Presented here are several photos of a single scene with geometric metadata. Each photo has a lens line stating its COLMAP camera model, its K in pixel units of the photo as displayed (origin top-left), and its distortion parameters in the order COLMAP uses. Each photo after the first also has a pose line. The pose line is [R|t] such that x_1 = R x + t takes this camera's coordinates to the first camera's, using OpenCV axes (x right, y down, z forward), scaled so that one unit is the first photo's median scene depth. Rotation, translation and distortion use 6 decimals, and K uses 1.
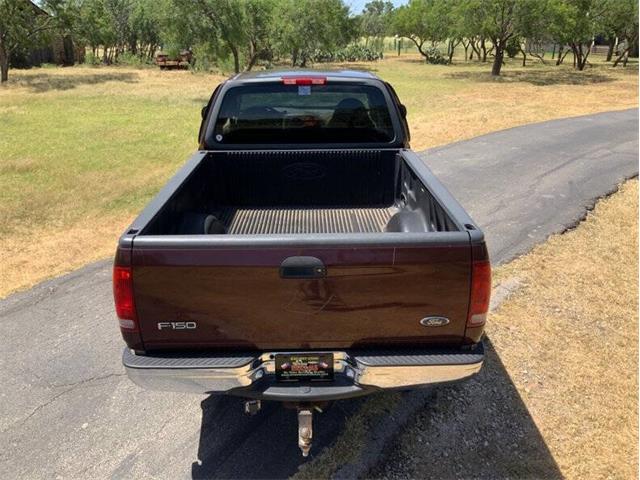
lens RADIAL K [[532.6, 0, 321.0], [0, 532.6, 242.7], [0, 0, 1]] dist [0.016127, -0.059471]
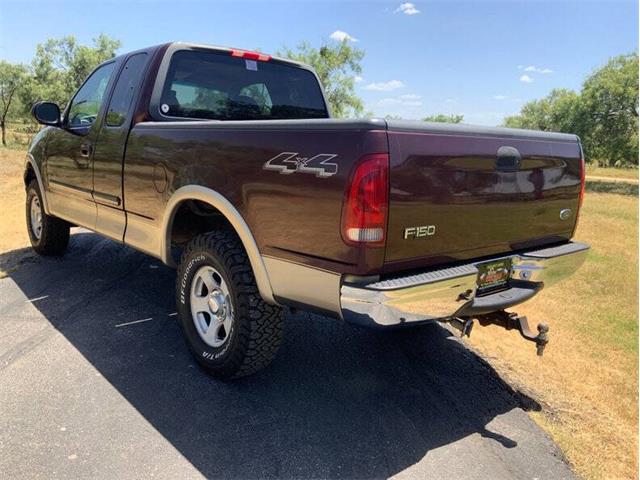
lens RADIAL K [[532.6, 0, 319.5], [0, 532.6, 240.8], [0, 0, 1]] dist [0.016127, -0.059471]
pose [[0.766592, -0.072643, 0.638012, -0.864254], [0.193101, 0.973670, -0.121156, 0.226746], [-0.612412, 0.216078, 0.760435, 0.457709]]
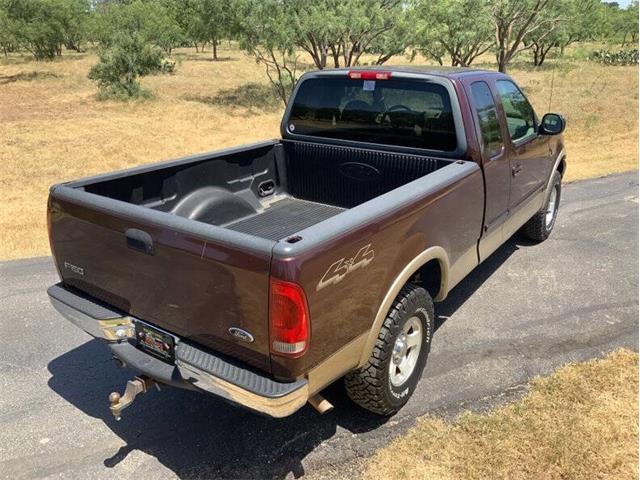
lens RADIAL K [[532.6, 0, 318.9], [0, 532.6, 239.9], [0, 0, 1]] dist [0.016127, -0.059471]
pose [[0.803896, 0.213520, -0.555123, 0.745288], [-0.223646, 0.973360, 0.050517, -0.077964], [0.551121, 0.083541, 0.830233, 0.310309]]
